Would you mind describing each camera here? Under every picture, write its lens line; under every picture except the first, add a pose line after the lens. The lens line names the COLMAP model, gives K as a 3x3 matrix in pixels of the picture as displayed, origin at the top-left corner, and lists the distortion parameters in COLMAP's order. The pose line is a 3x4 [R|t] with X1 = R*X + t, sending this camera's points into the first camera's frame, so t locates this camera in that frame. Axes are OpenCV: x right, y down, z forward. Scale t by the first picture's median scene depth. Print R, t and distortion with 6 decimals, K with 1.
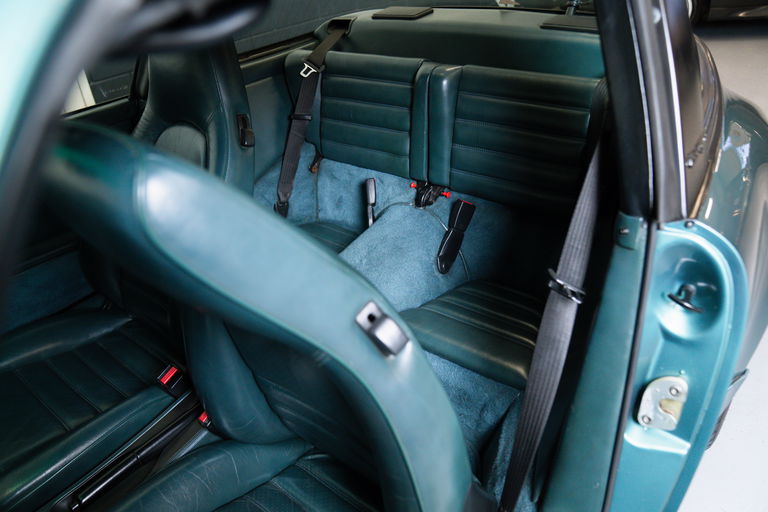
lens RADIAL K [[580.6, 0, 384.0], [0, 580.6, 256.0], [0, 0, 1]] dist [-0.026397, -0.000045]
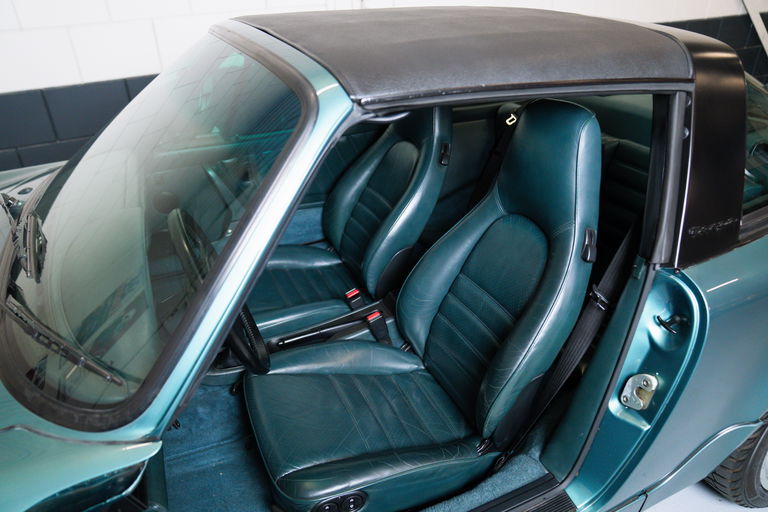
lens RADIAL K [[530.5, 0, 384.0], [0, 530.5, 256.0], [0, 0, 1]] dist [-0.001072, 0.000564]
pose [[0.896468, 0.268059, -0.352831, 0.166999], [-0.278968, 0.960079, 0.020612, 0.046720], [0.344271, 0.079951, 0.935460, -0.291809]]
